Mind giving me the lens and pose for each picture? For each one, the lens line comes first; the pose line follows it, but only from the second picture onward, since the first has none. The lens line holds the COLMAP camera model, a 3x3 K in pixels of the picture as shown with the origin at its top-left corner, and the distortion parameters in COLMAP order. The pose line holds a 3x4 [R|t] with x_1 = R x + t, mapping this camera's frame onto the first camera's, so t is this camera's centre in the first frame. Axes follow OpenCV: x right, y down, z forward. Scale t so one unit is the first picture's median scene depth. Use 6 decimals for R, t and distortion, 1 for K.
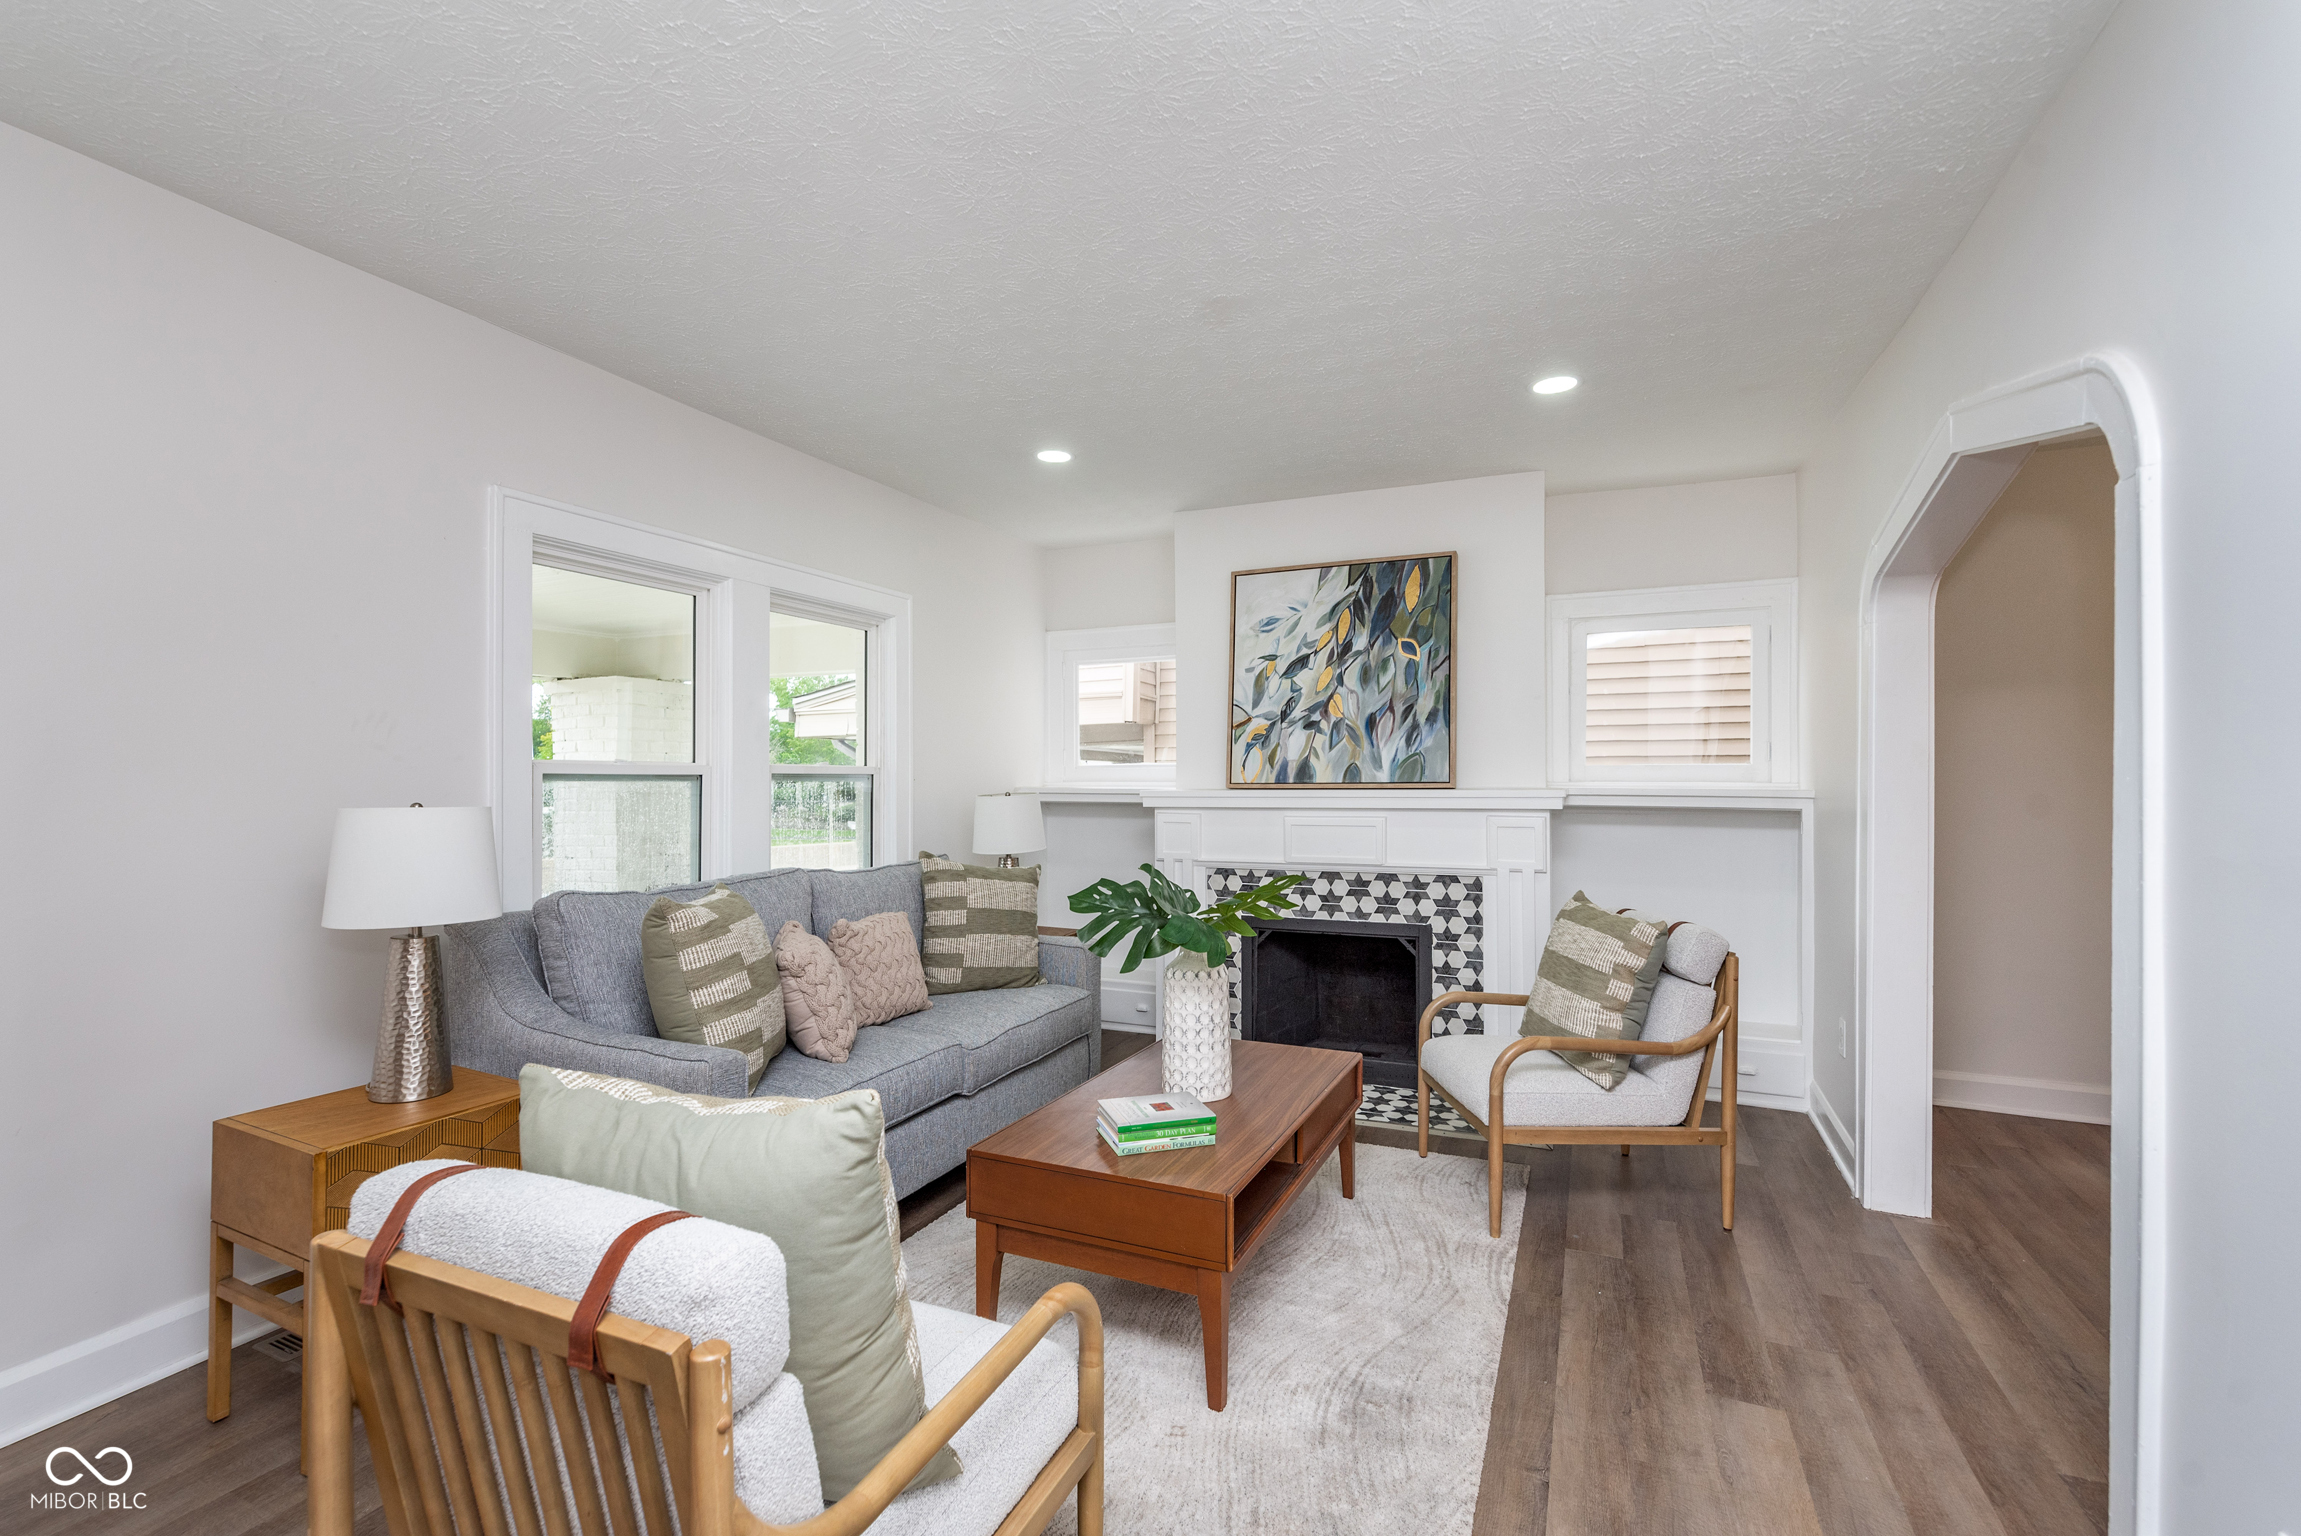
lens RADIAL K [[995.9, 0, 1161.7], [0, 995.9, 776.6], [0, 0, 1]] dist [0.001562, -0.001332]
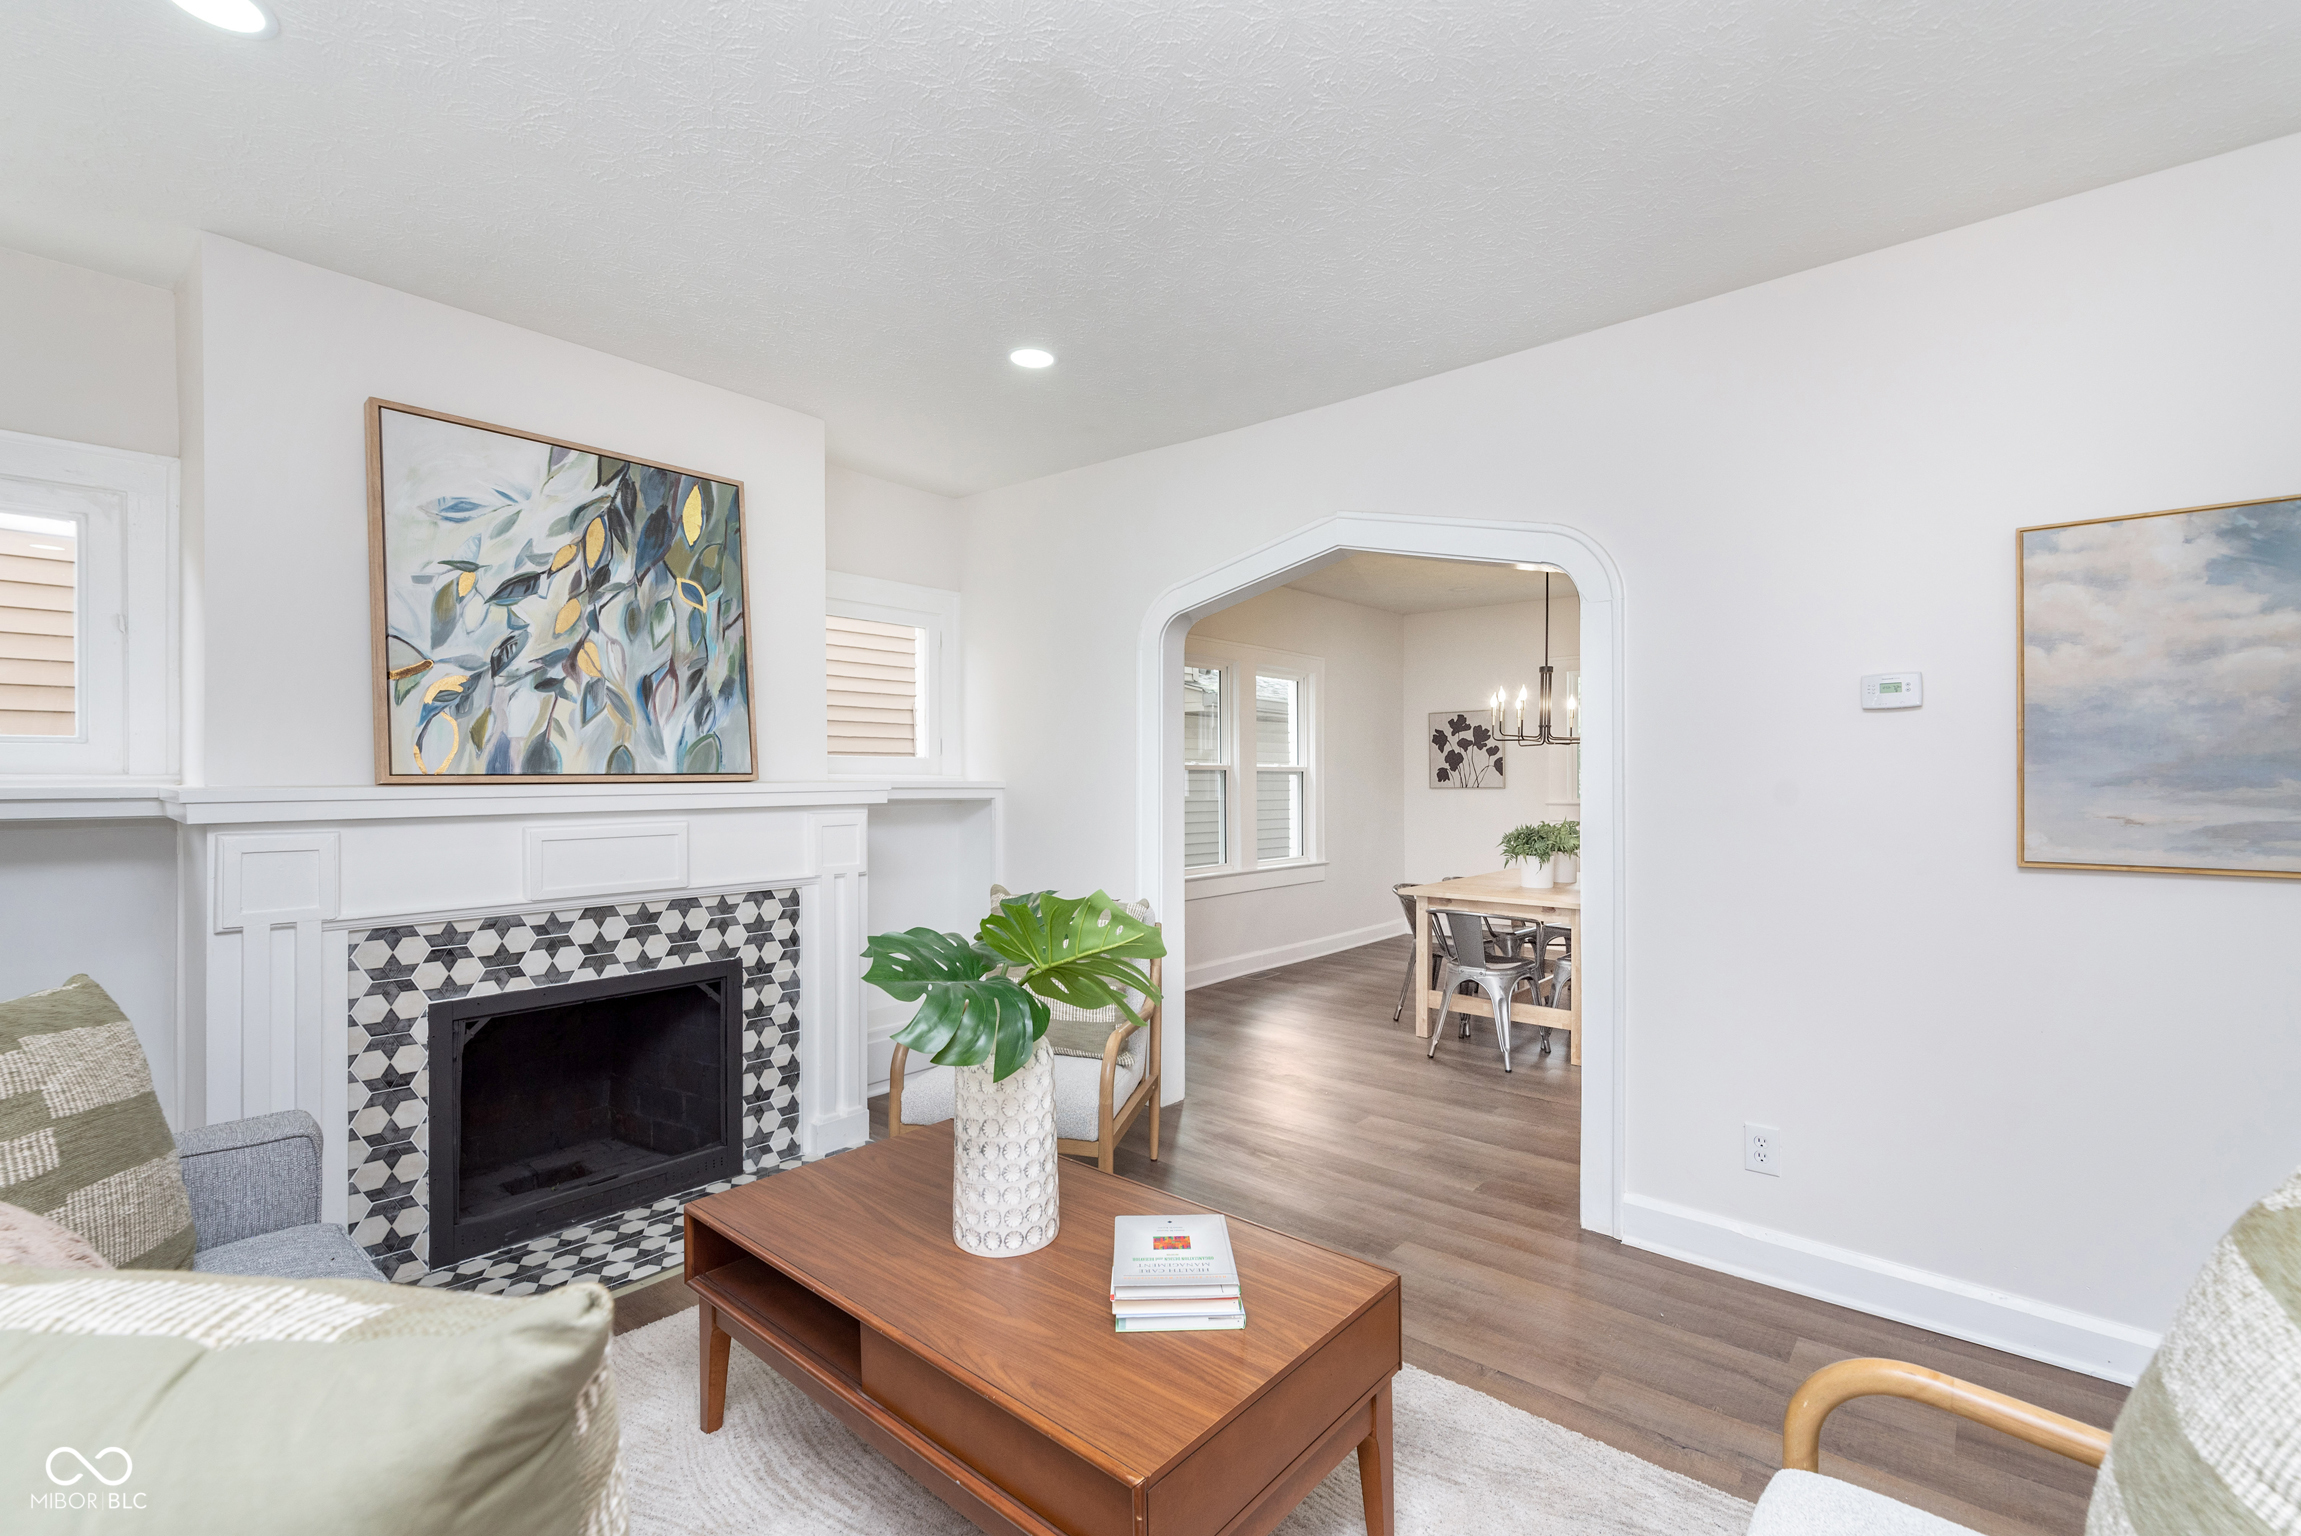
lens RADIAL K [[995.9, 0, 1155.5], [0, 995.9, 775.5], [0, 0, 1]] dist [0.001562, -0.001332]
pose [[0.293480, 0.001266, 0.955964, -0.371323], [-0.001494, 0.999999, -0.000866, 0.007499], [-0.955964, -0.001174, 0.293481, 0.460568]]
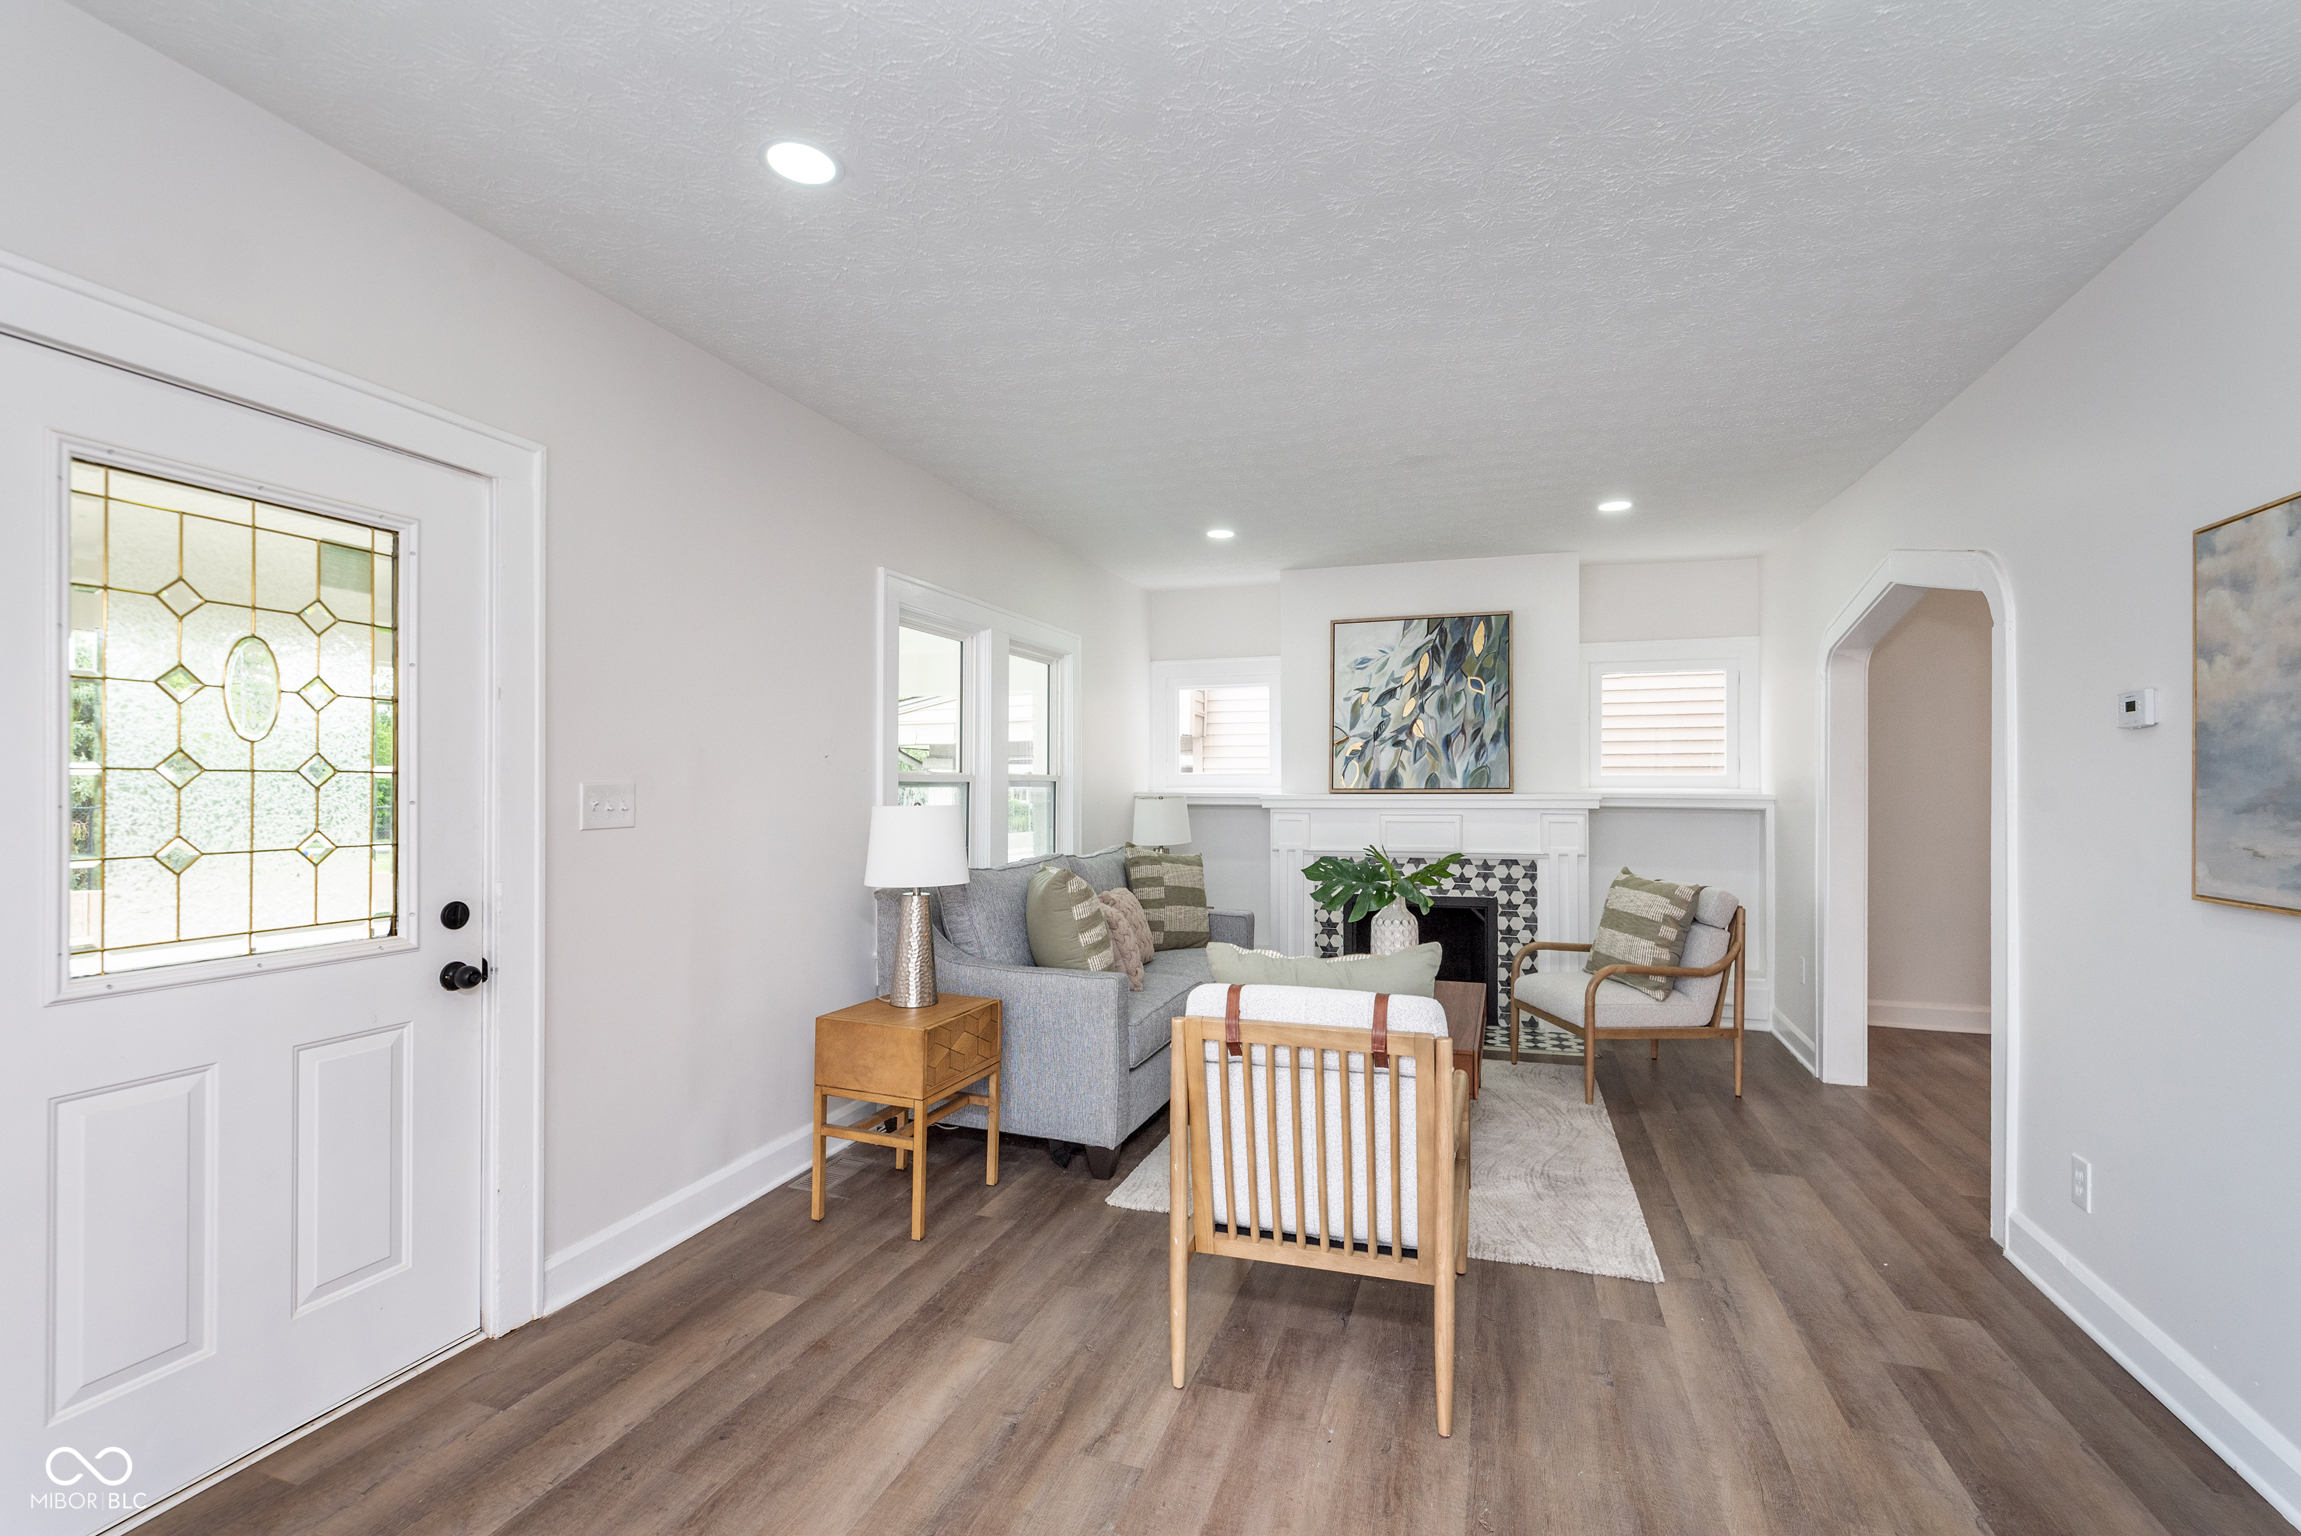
lens RADIAL K [[995.9, 0, 1183.7], [0, 995.9, 776.3], [0, 0, 1]] dist [0.001562, -0.001332]
pose [[0.994741, 0.002459, 0.102396, -0.268879], [-0.001864, 0.999981, -0.005906, -0.001595], [-0.102408, 0.005684, 0.994726, -0.253784]]
